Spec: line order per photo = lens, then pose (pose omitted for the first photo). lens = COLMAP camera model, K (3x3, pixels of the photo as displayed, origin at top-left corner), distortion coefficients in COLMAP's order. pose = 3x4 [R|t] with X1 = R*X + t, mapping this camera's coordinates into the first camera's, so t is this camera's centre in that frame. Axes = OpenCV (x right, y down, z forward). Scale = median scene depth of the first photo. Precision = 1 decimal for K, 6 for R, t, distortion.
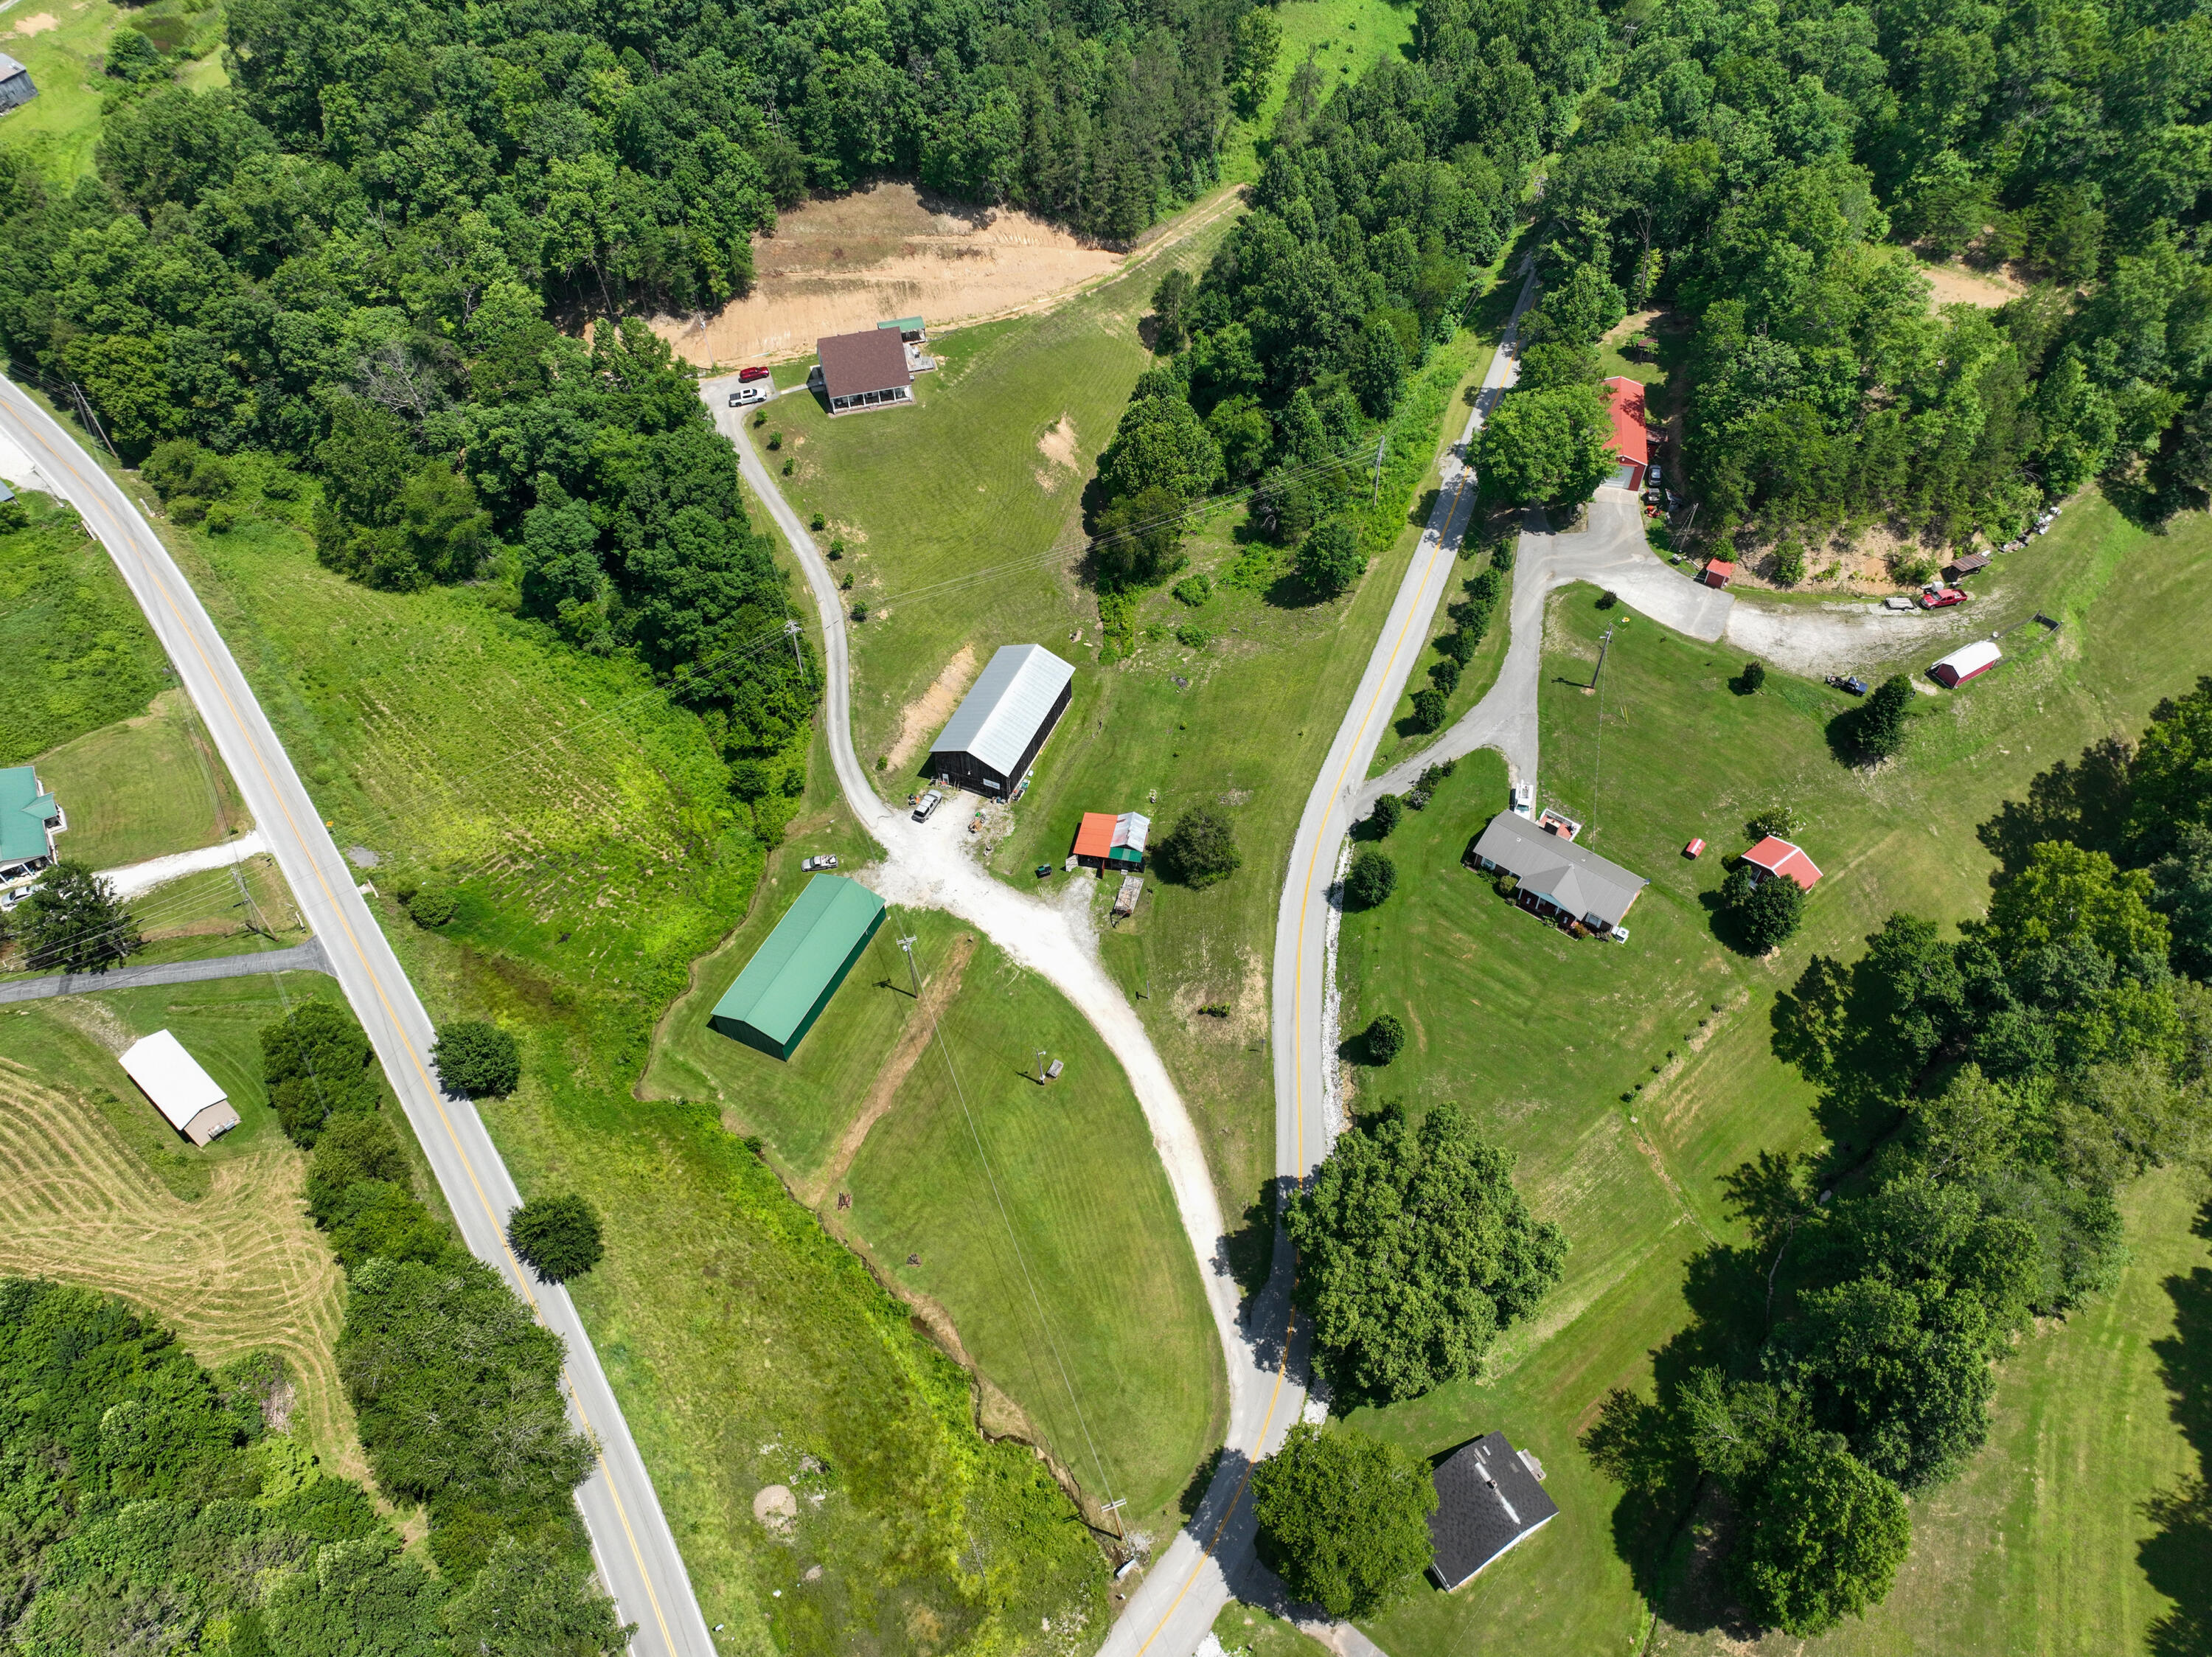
lens RADIAL K [[1553.3, 0, 1115.8], [0, 1553.3, 824.8], [0, 0, 1]] dist [0.004782, 0.010321]
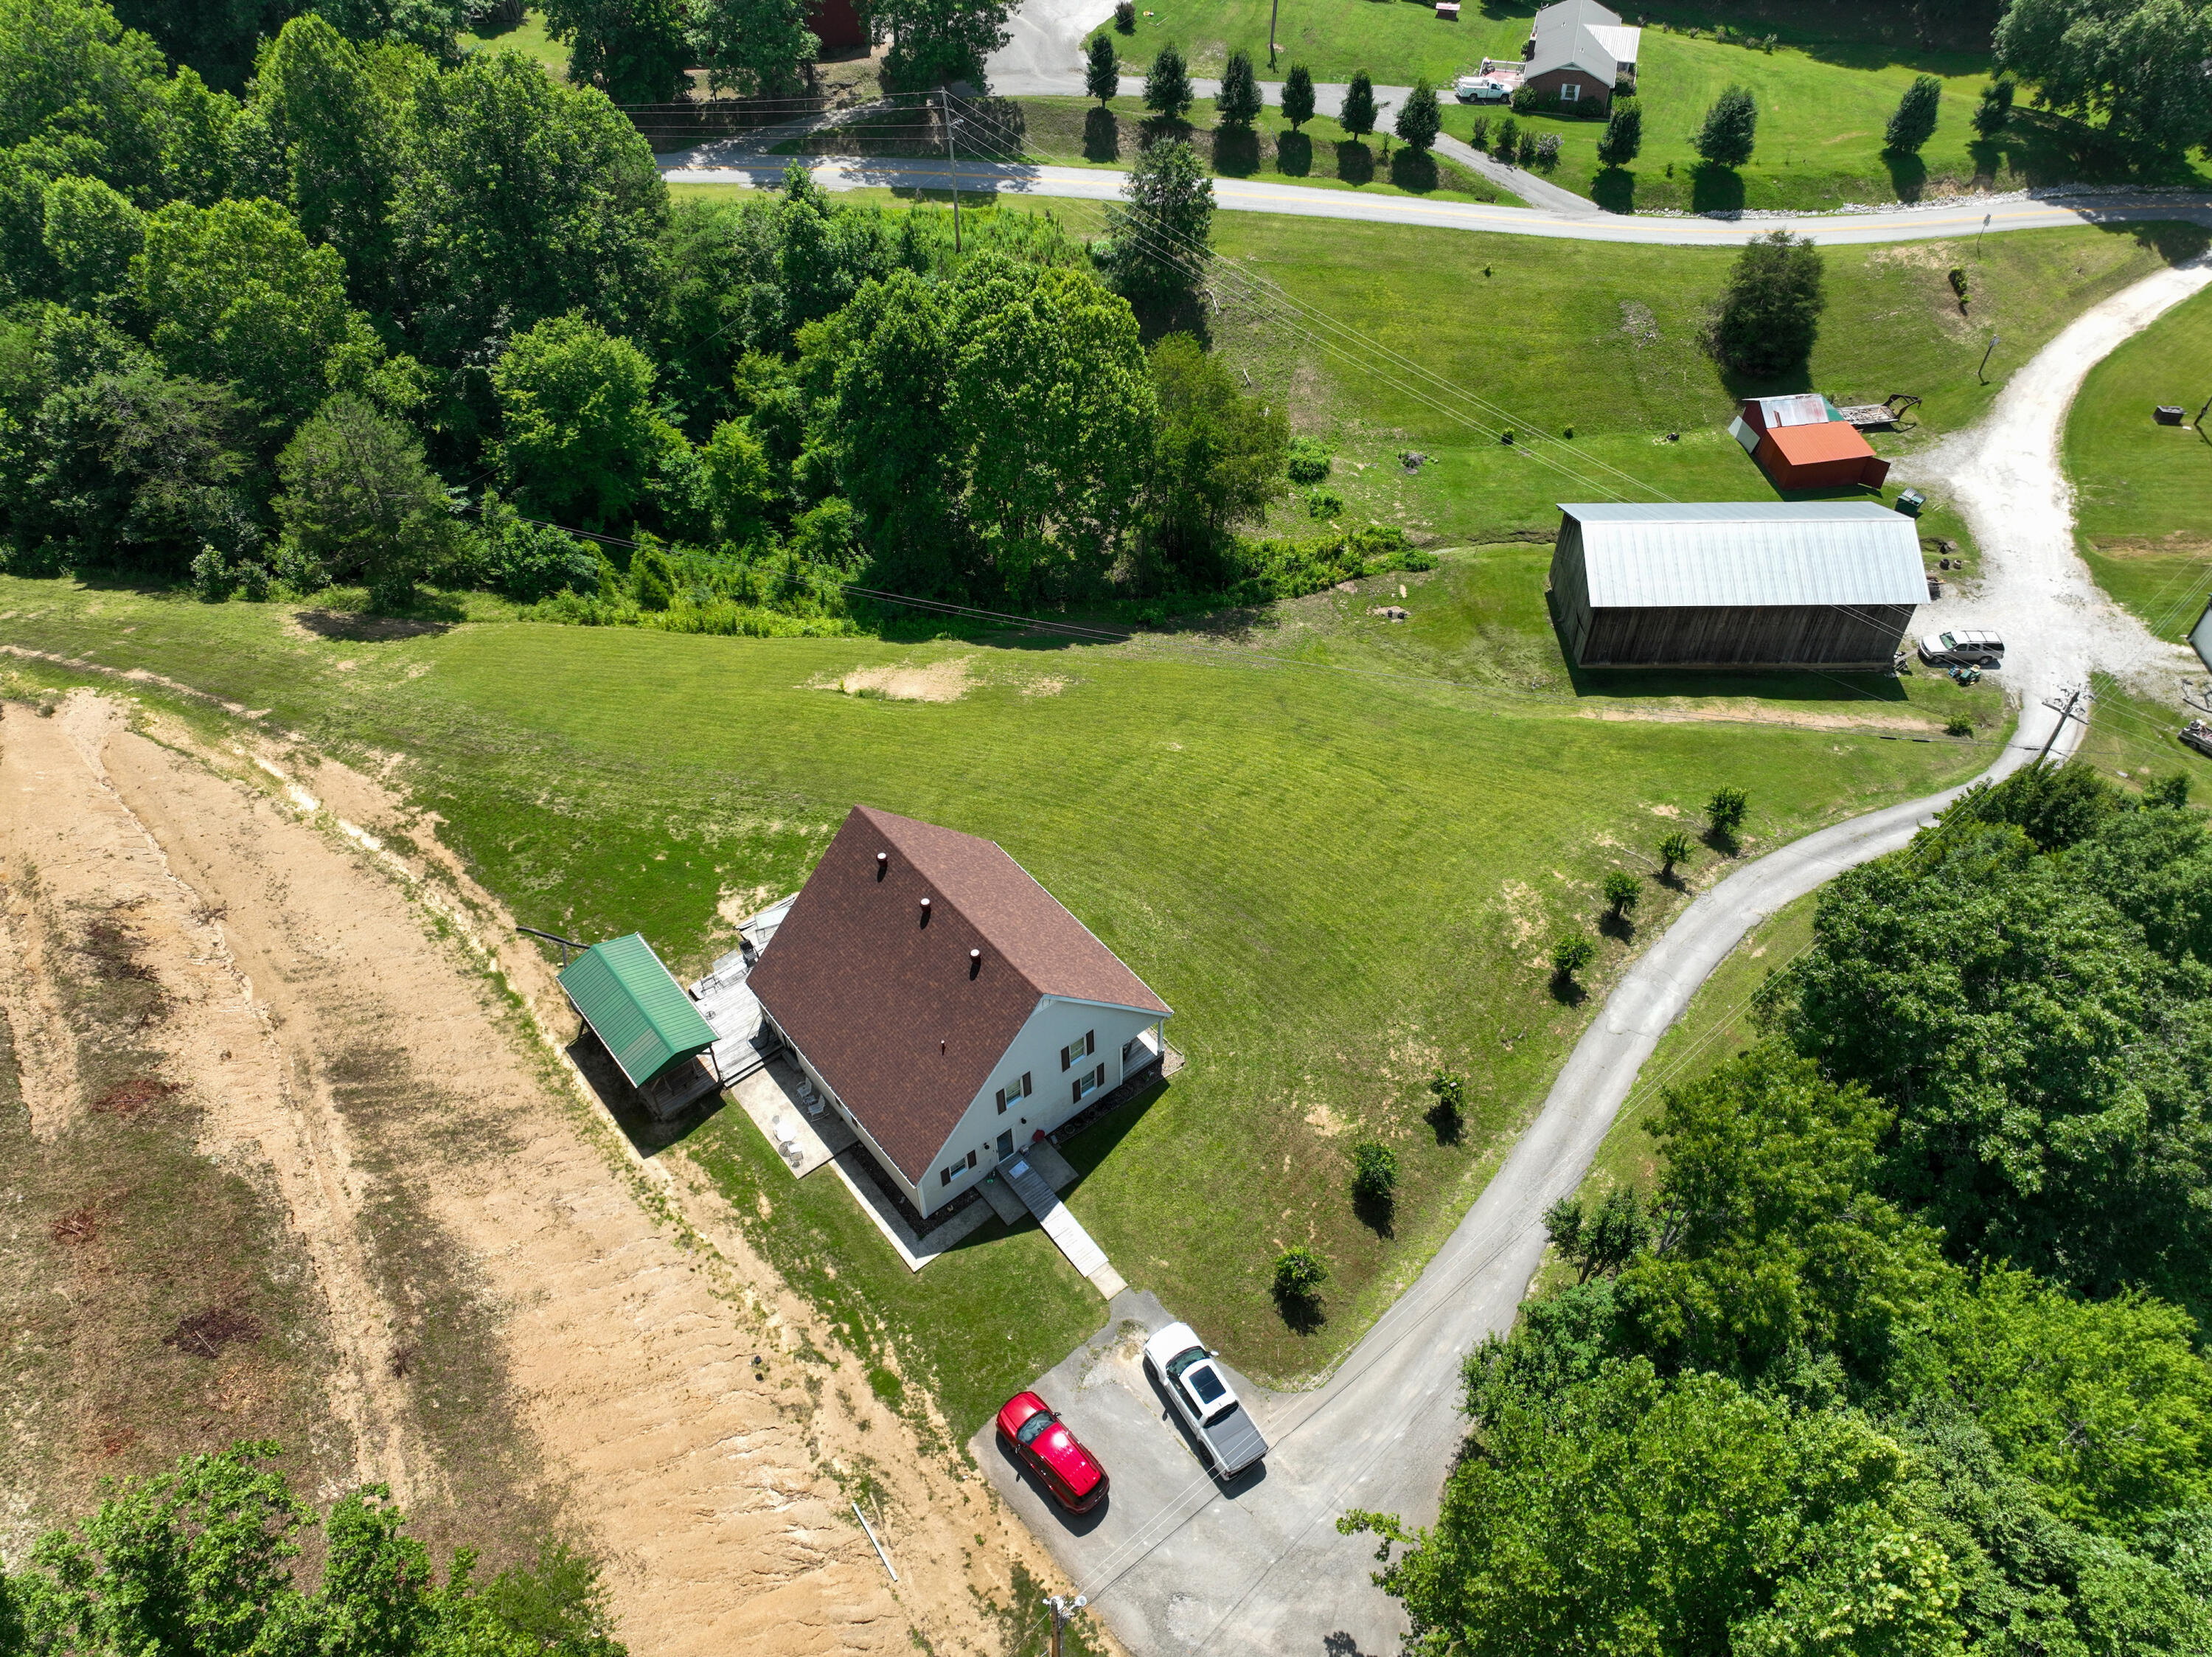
lens RADIAL K [[1553.3, 0, 1115.7], [0, 1553.3, 820.7], [0, 0, 1]] dist [0.004782, 0.010321]
pose [[-0.389910, -0.657587, 0.644631, -0.351521], [0.702903, 0.239705, 0.669678, -0.498126], [-0.594893, 0.714227, 0.368757, 0.936760]]
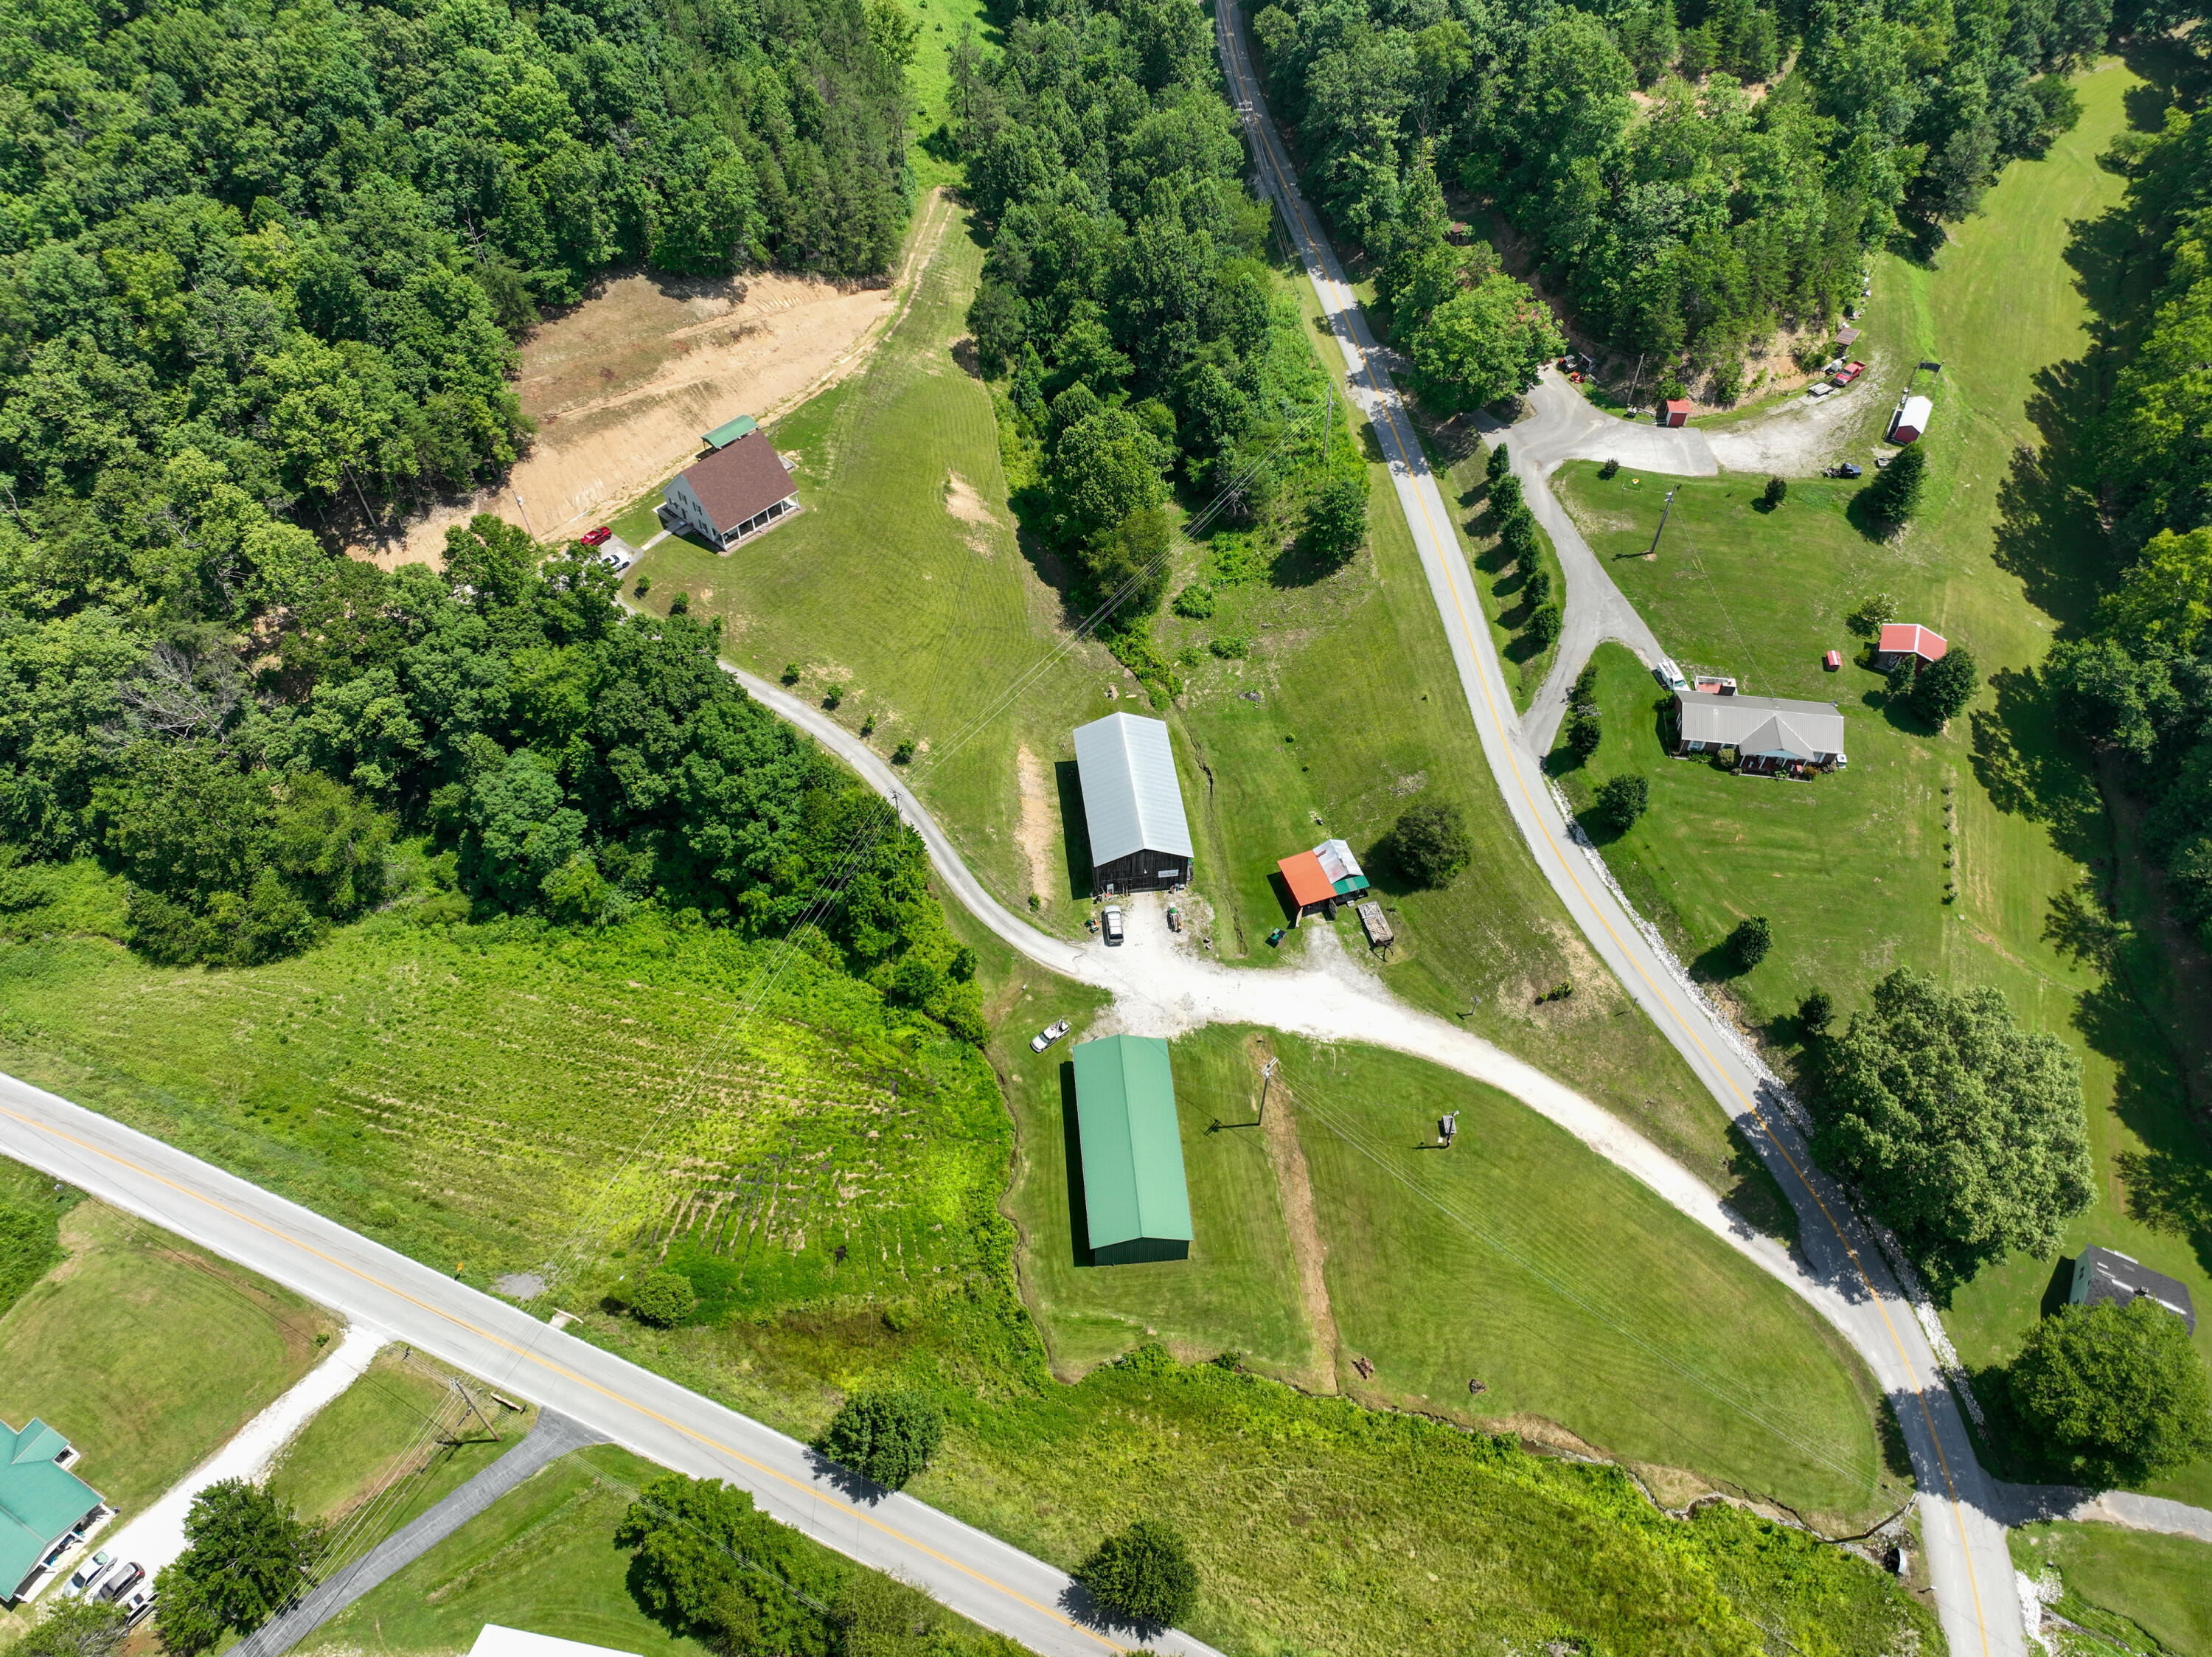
lens RADIAL K [[1553.3, 0, 1118.1], [0, 1553.3, 824.8], [0, 0, 1]] dist [0.004782, 0.010321]
pose [[0.863009, -0.379028, 0.333997, -0.358613], [0.377827, 0.923125, 0.071324, -0.115781], [-0.335354, 0.064640, 0.939872, 0.161684]]
